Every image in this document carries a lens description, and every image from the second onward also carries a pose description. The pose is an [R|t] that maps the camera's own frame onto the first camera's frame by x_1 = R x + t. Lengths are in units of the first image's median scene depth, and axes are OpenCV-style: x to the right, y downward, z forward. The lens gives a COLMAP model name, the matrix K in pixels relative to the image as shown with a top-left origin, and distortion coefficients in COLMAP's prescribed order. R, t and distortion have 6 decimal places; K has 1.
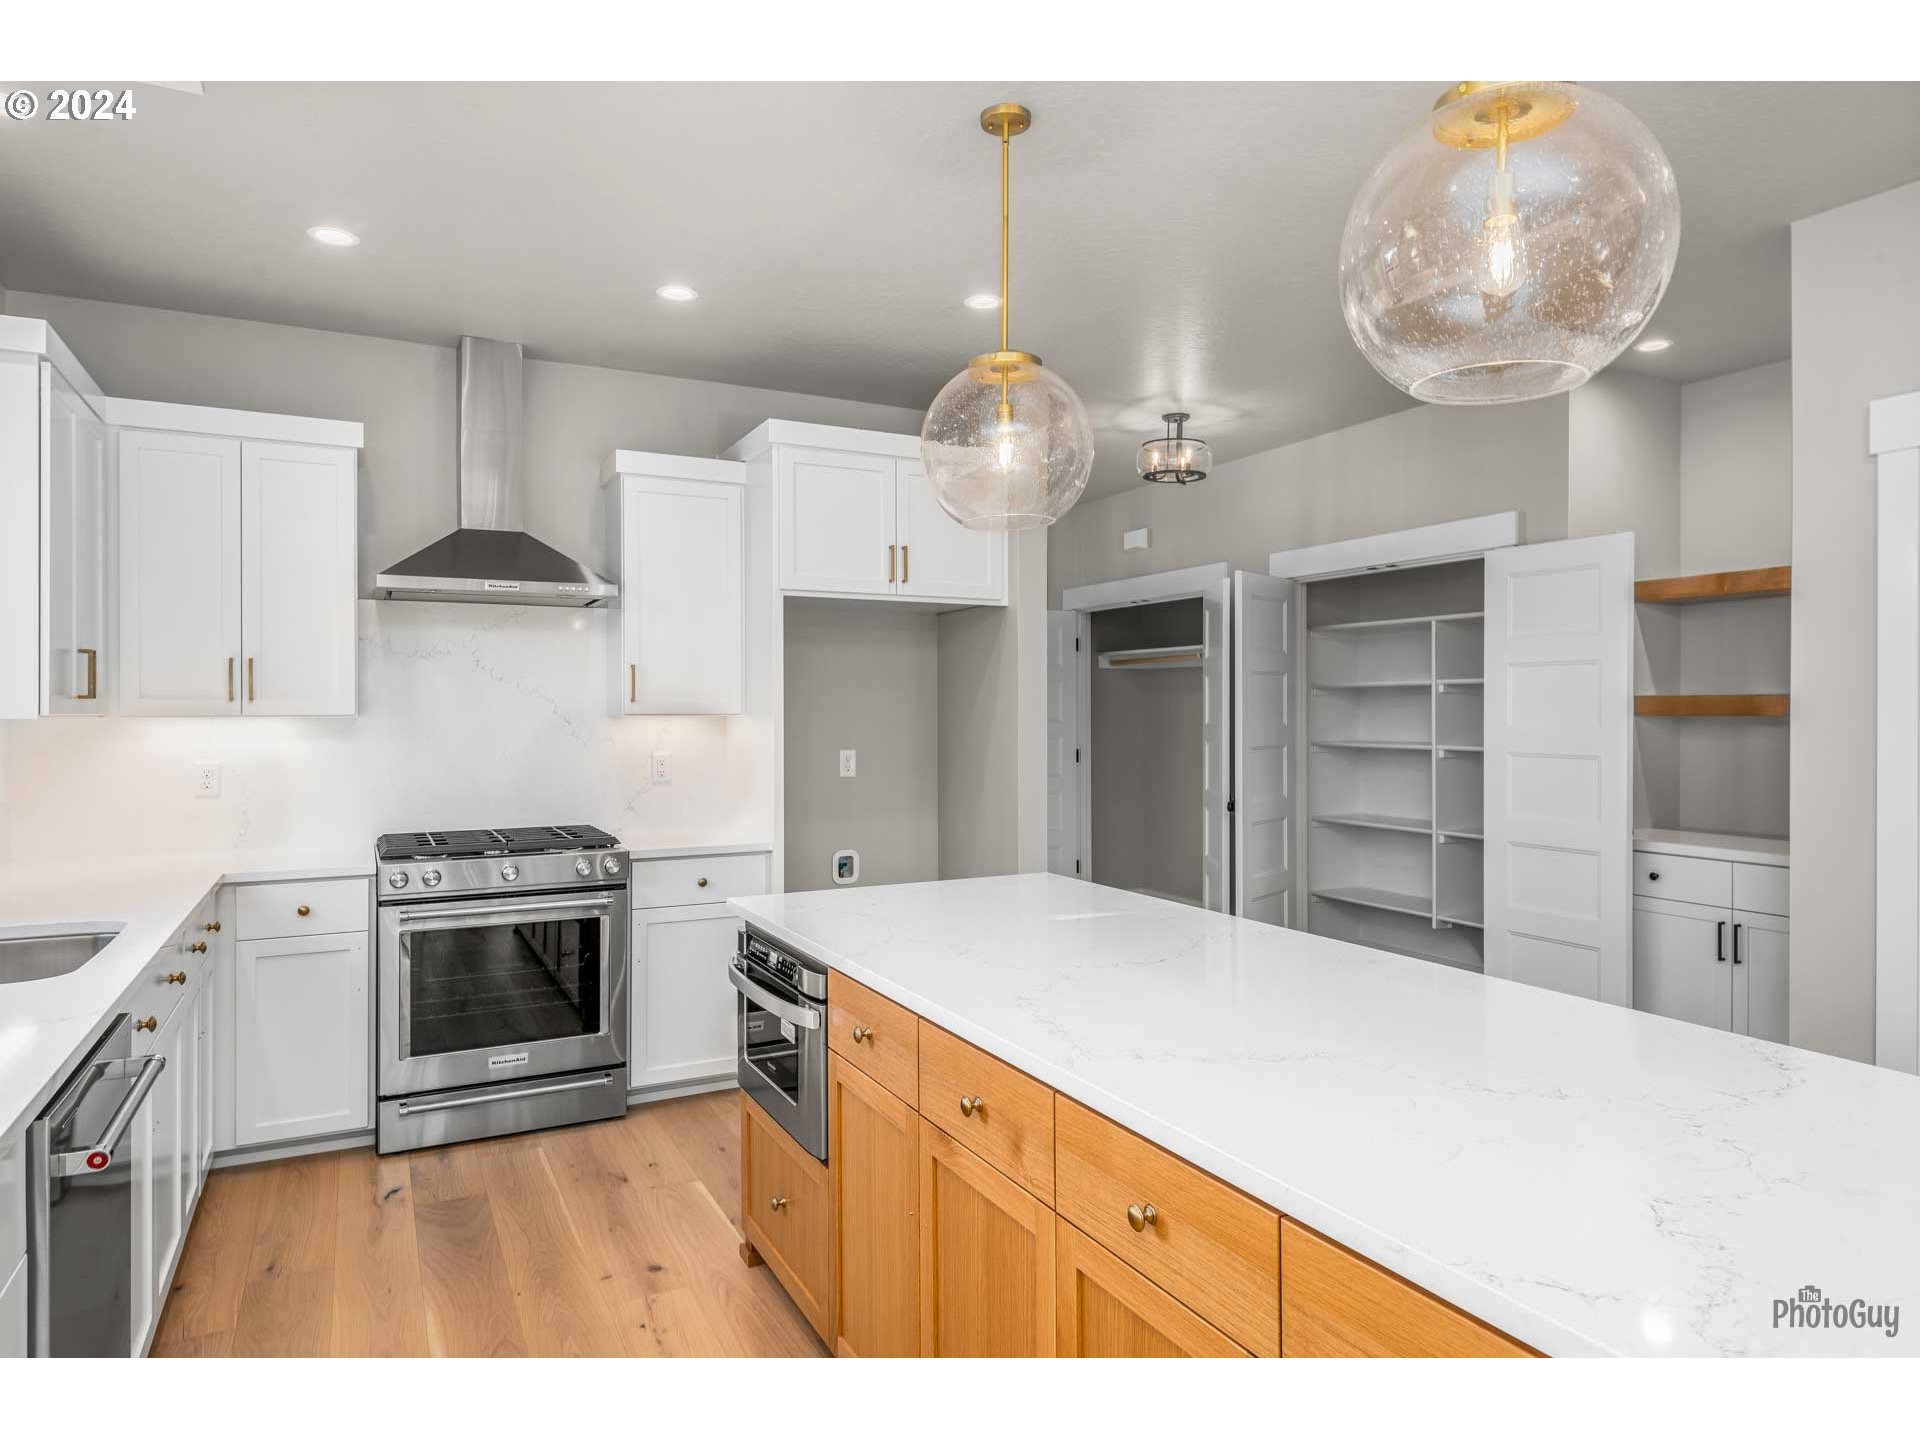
lens RADIAL K [[1142.7, 0, 960.0], [0, 1142.7, 720.0], [0, 0, 1]] dist [0.000643, 0.000012]
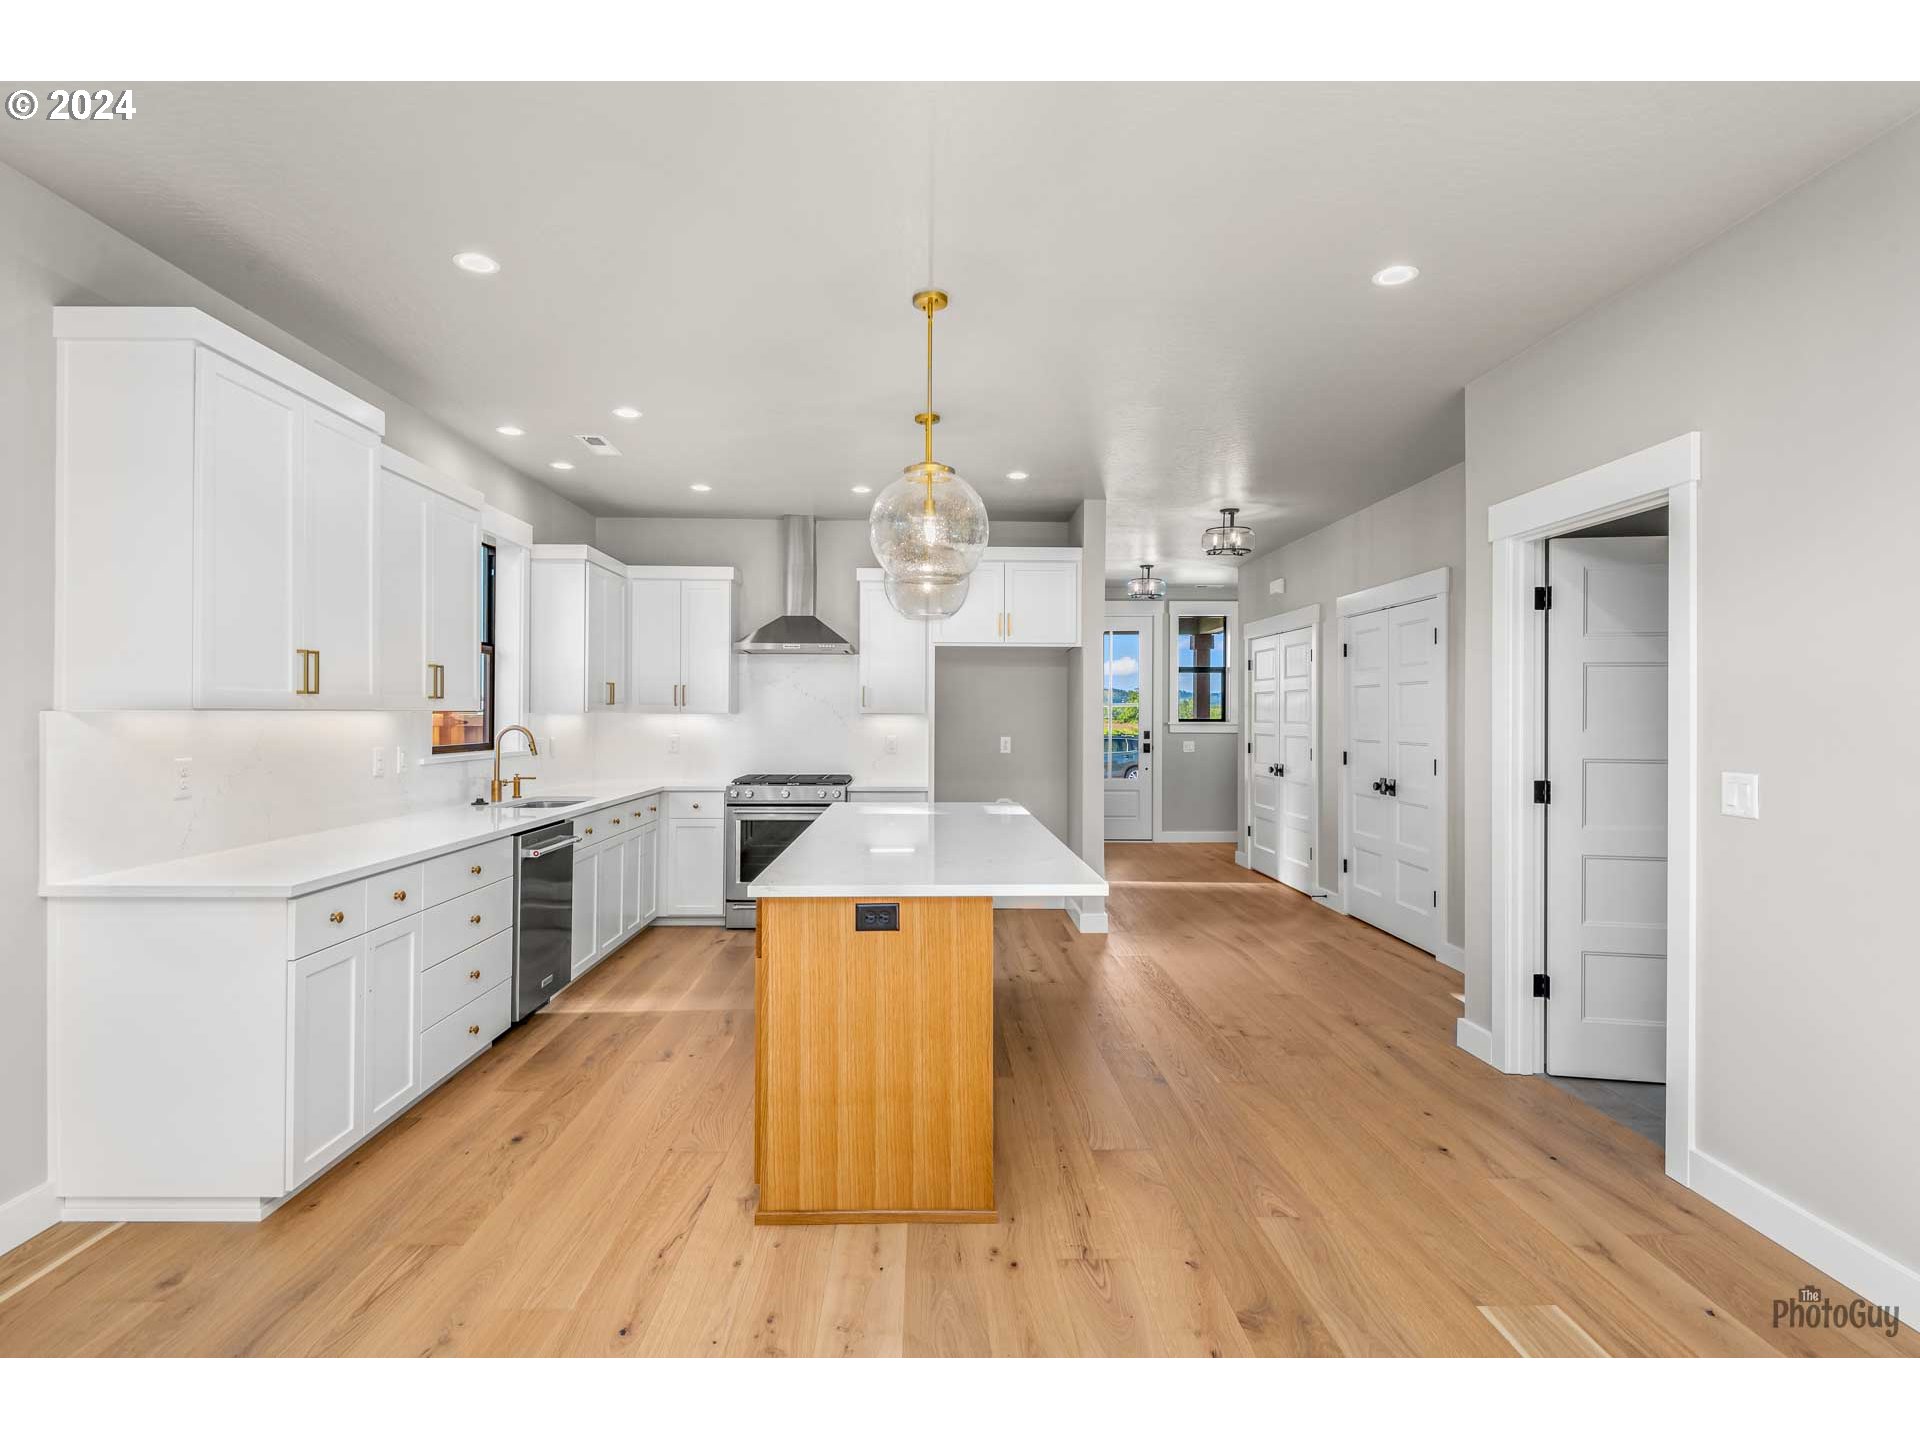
lens RADIAL K [[980.6, 0, 959.2], [0, 980.6, 711.2], [0, 0, 1]] dist [0.032830, -0.021897]
pose [[0.890089, 0.007730, -0.455722, 0.573951], [-0.011295, 0.999923, -0.005100, -0.002475], [0.455647, 0.009687, 0.890108, -0.326263]]
